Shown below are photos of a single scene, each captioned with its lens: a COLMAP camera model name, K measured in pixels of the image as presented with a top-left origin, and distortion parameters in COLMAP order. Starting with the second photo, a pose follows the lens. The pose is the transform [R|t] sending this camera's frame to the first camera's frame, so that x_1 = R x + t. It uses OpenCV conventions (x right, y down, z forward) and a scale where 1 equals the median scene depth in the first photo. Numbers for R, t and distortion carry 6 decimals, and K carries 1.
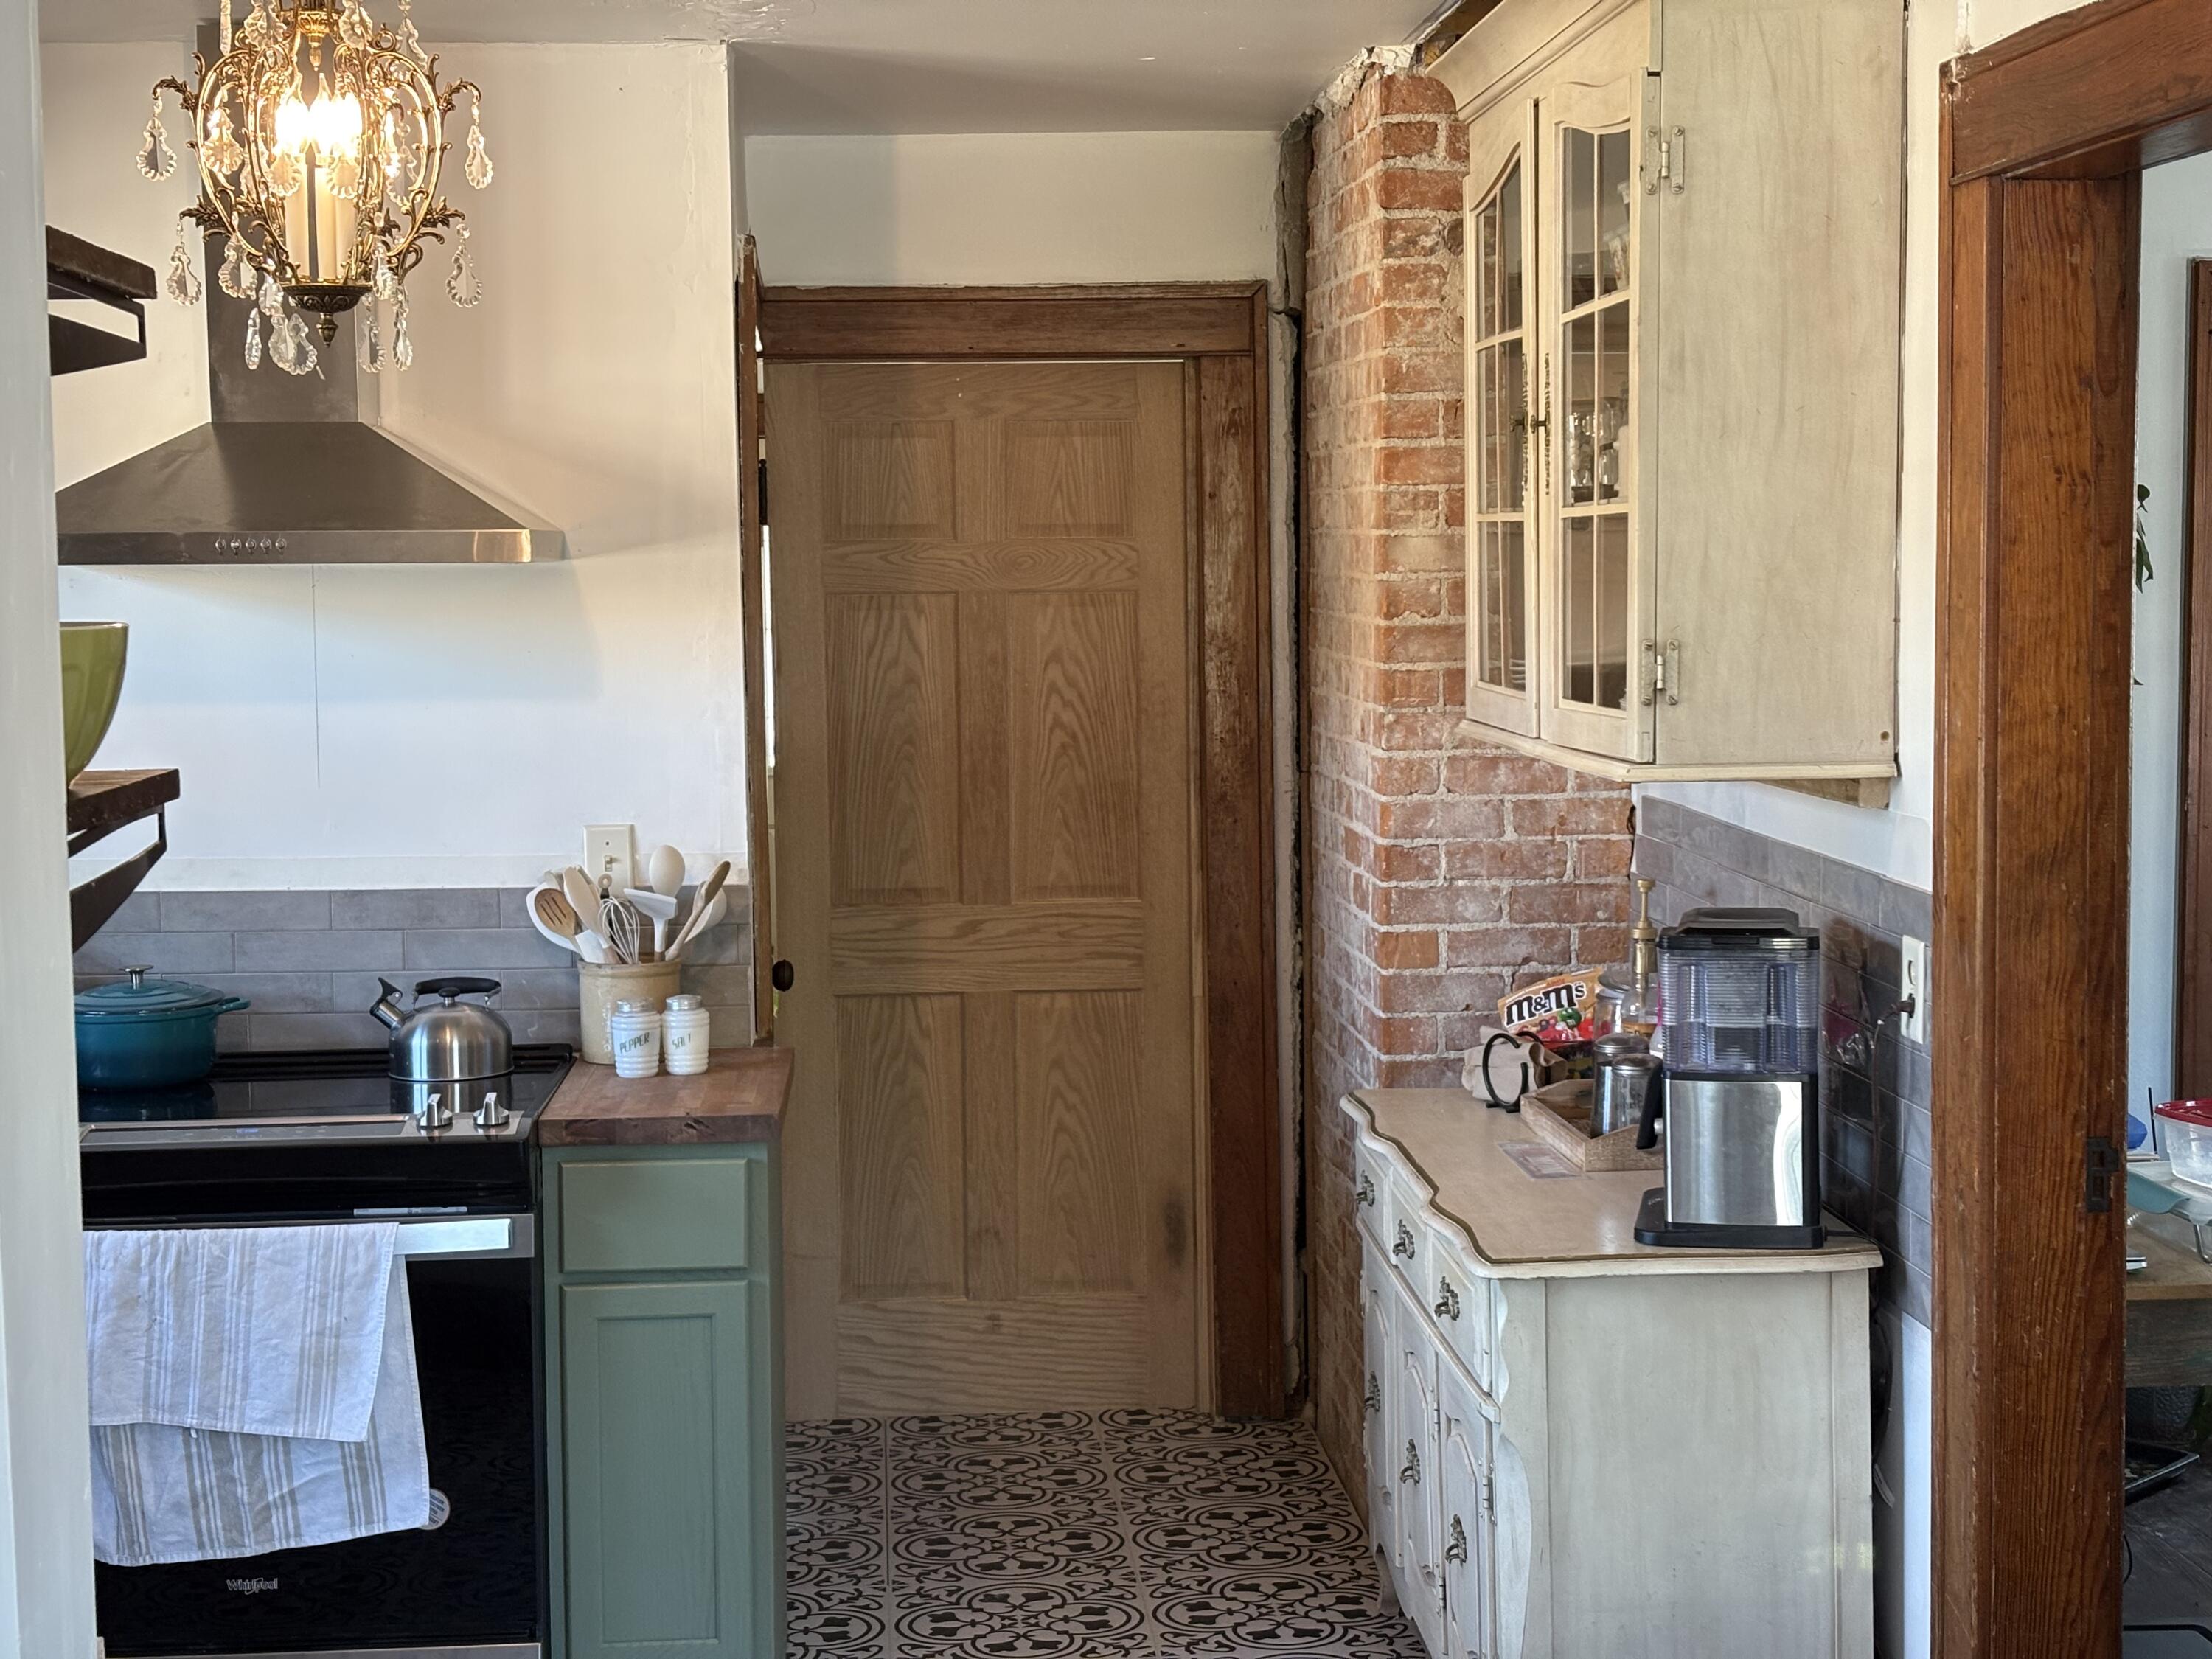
lens RADIAL K [[3369.3, 0, 1062.2], [0, 3369.3, 816.5], [0, 0, 1]] dist [0.132794, 0.000000]
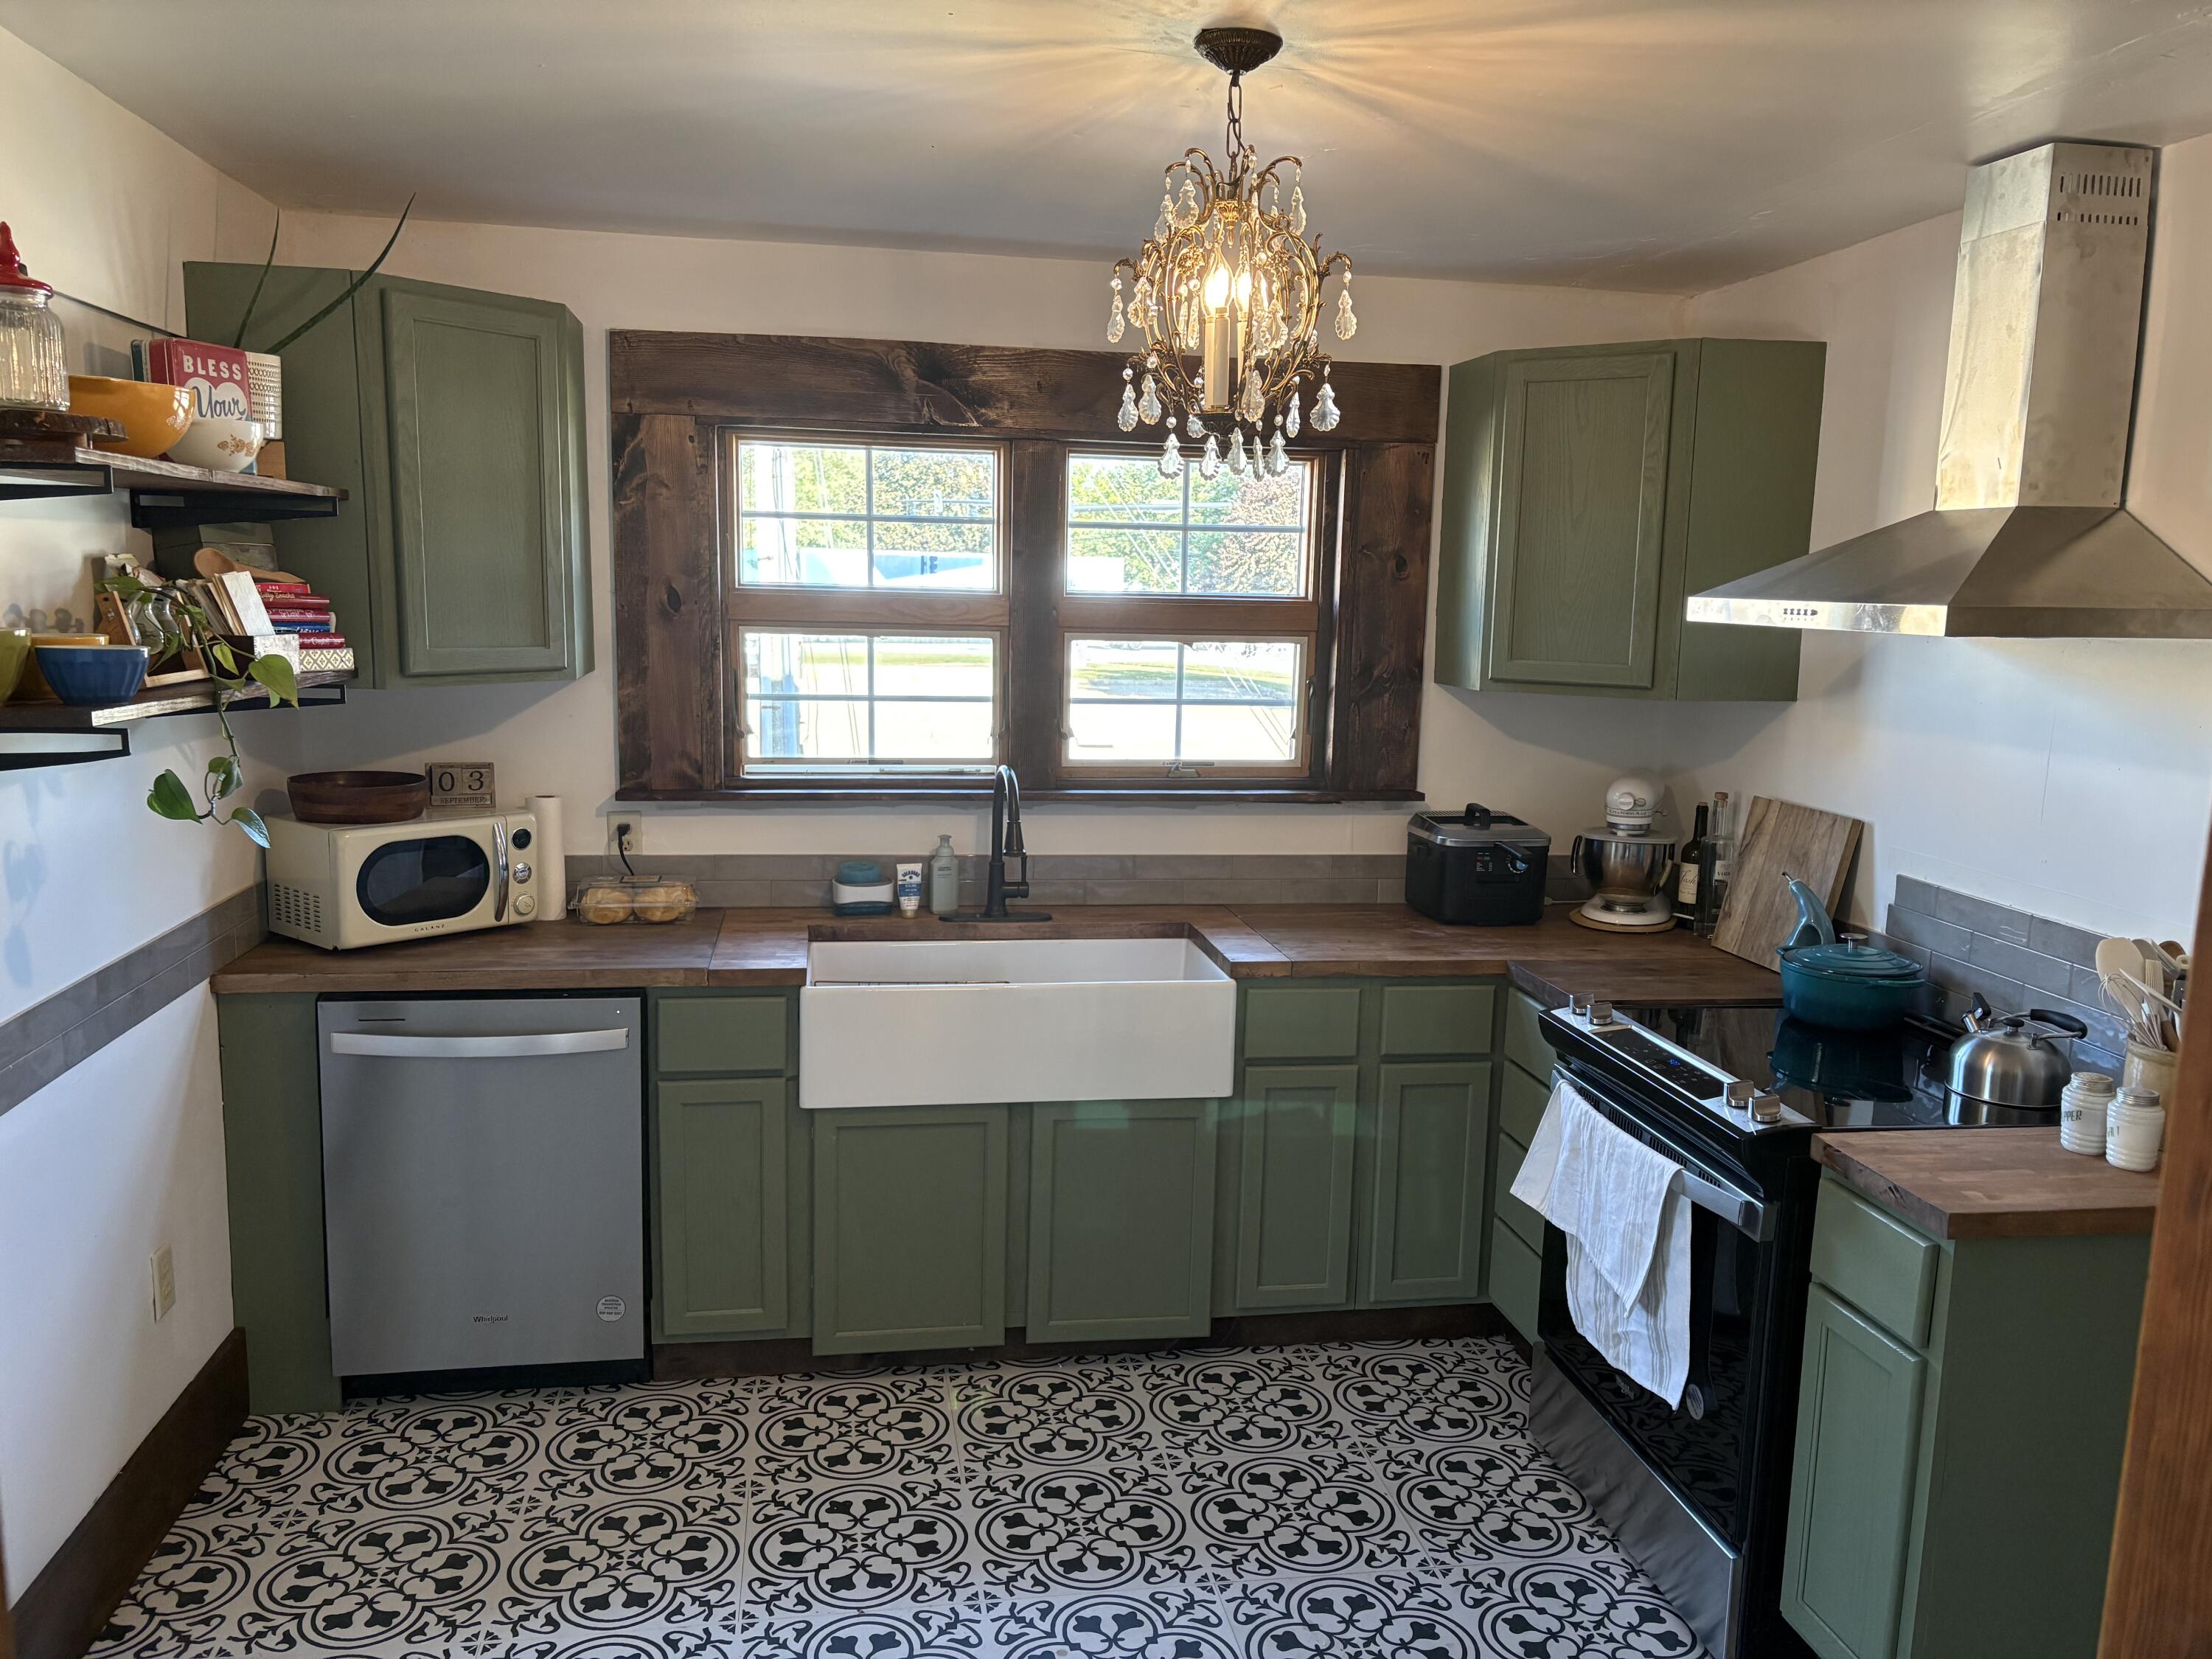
lens RADIAL K [[1675.0, 0, 1115.0], [0, 1675.0, 830.0], [0, 0, 1]] dist [0.034691, -0.062879]
pose [[0.085584, 0.161368, -0.983176, 0.319746], [-0.097965, 0.983378, 0.152874, -0.063906], [0.991503, 0.083233, 0.099970, 0.637174]]
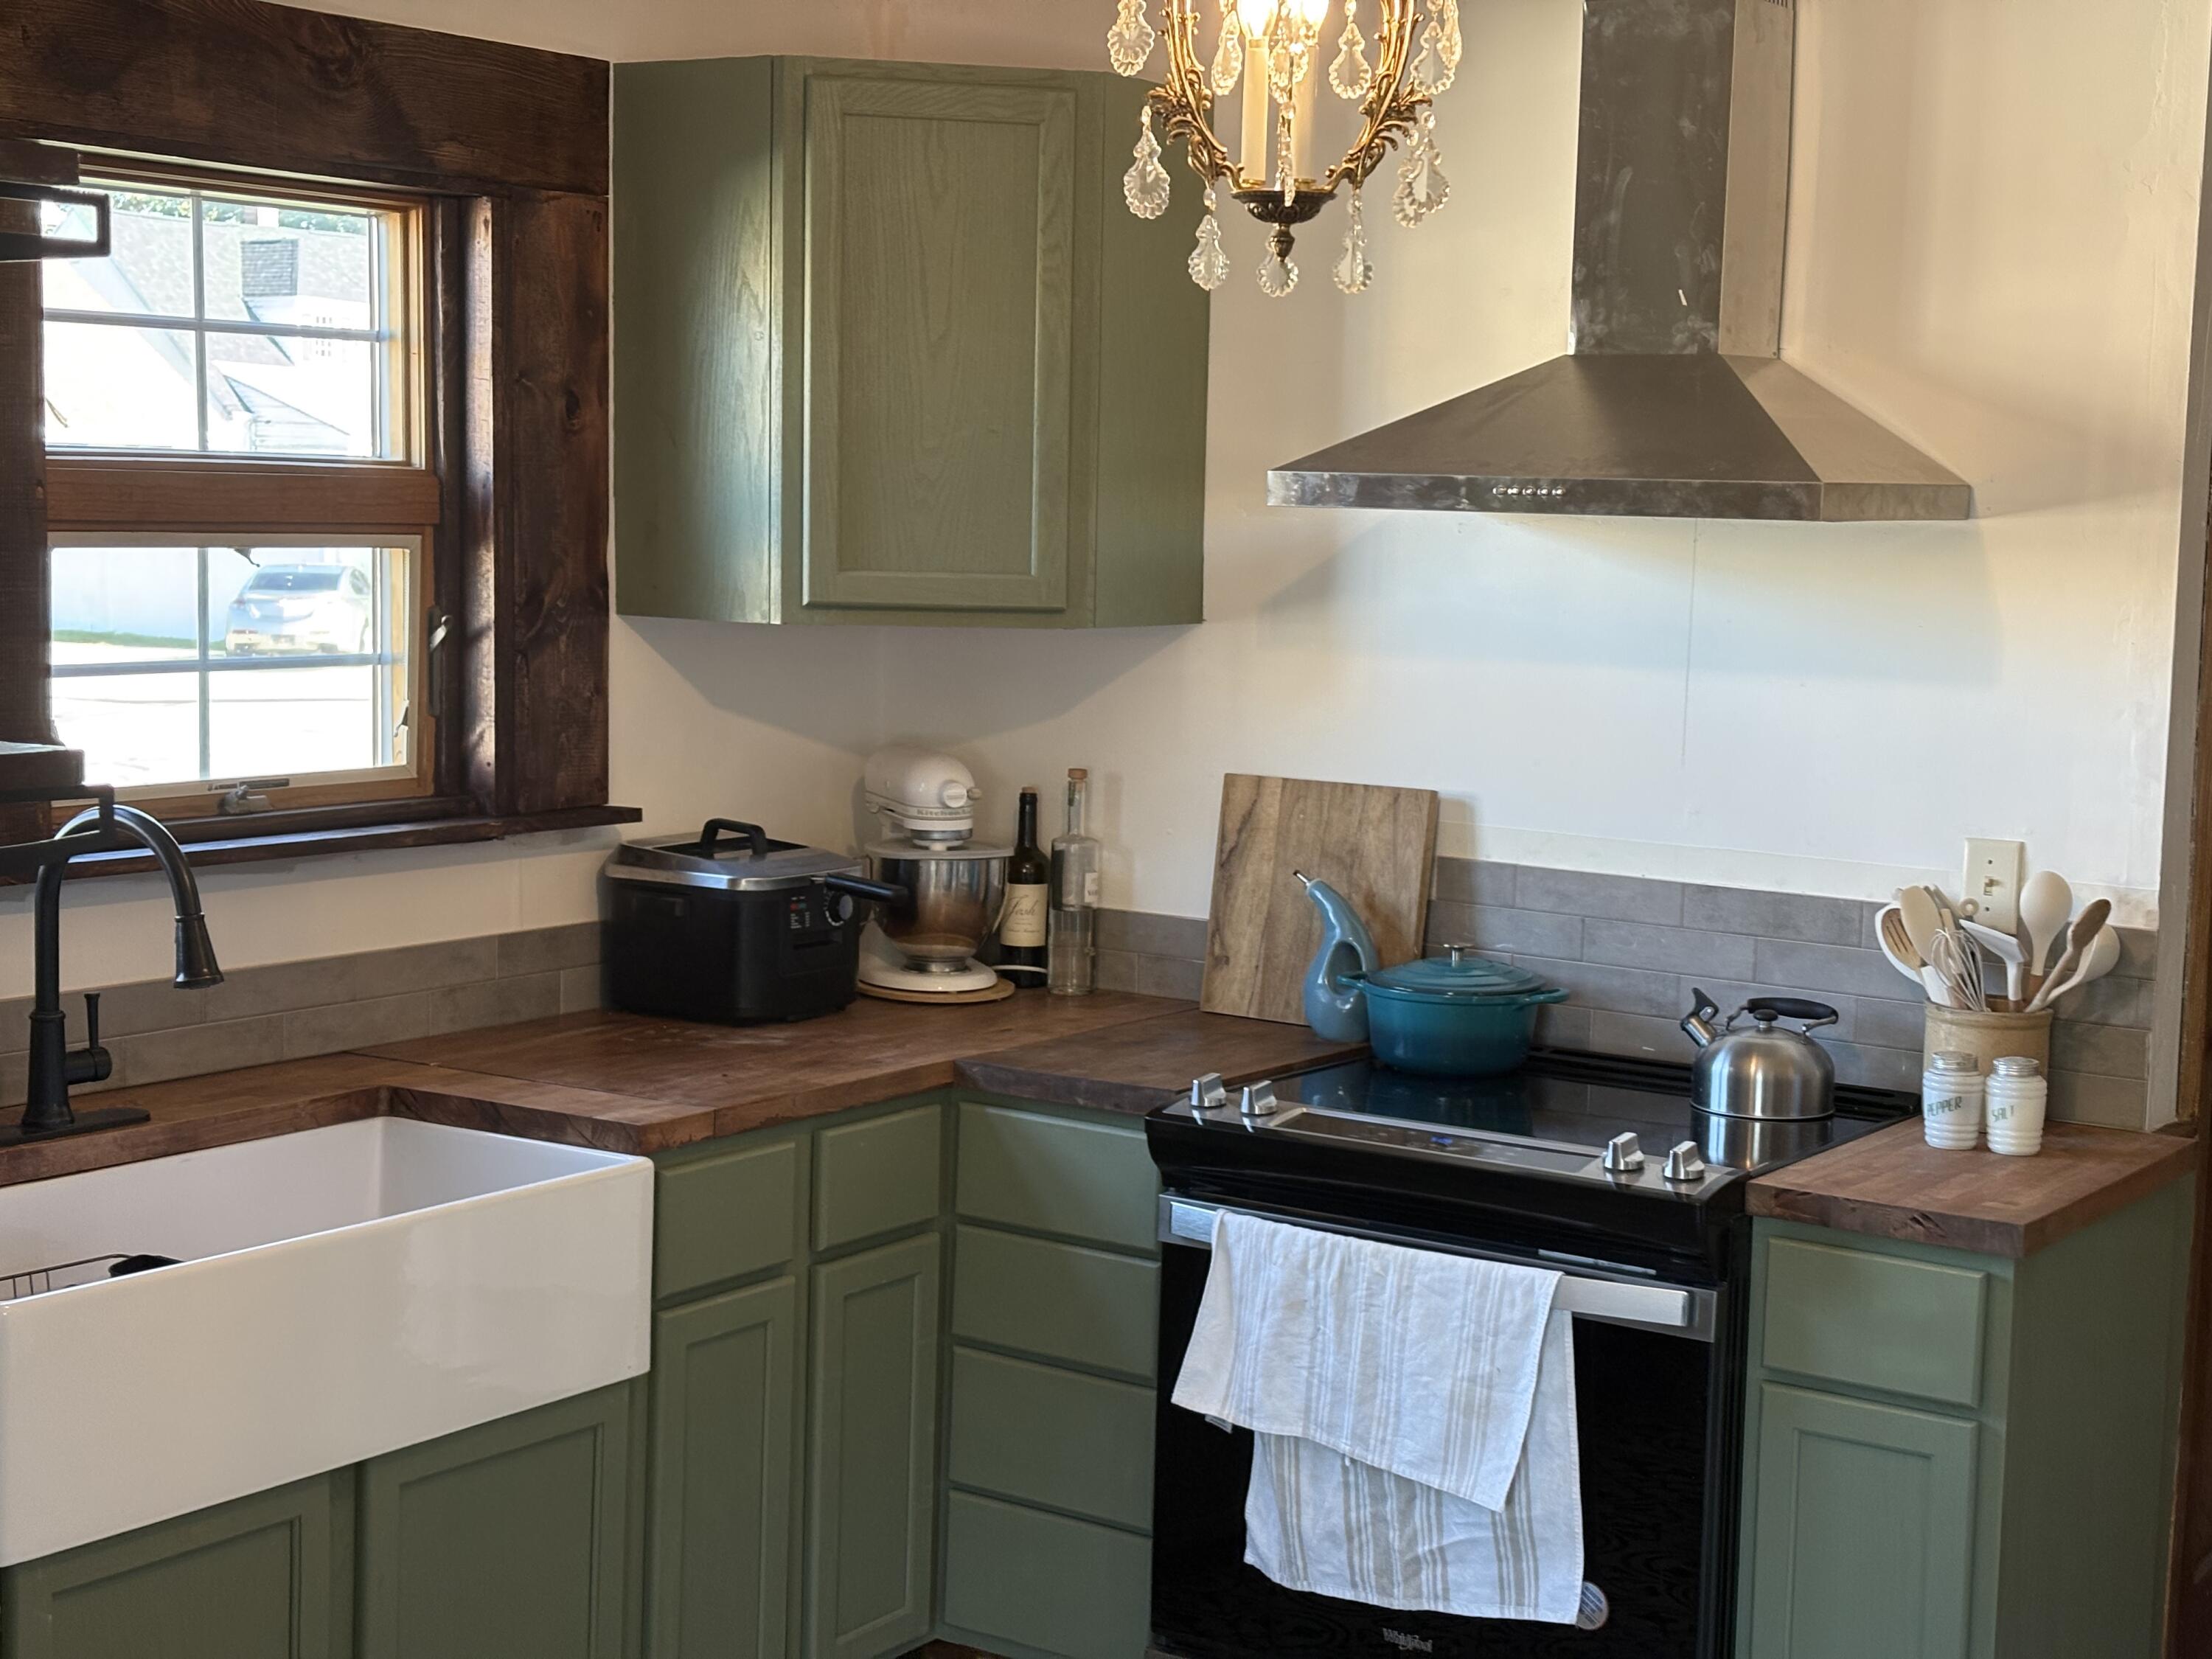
lens RADIAL K [[3369.3, 0, 1139.0], [0, 3369.3, 798.0], [0, 0, 1]] dist [0.132794, 0.000000]
pose [[0.798090, 0.091007, -0.595626, 0.196878], [-0.082990, 0.995709, 0.040937, -0.024795], [0.596796, 0.016760, 0.802218, 0.206662]]
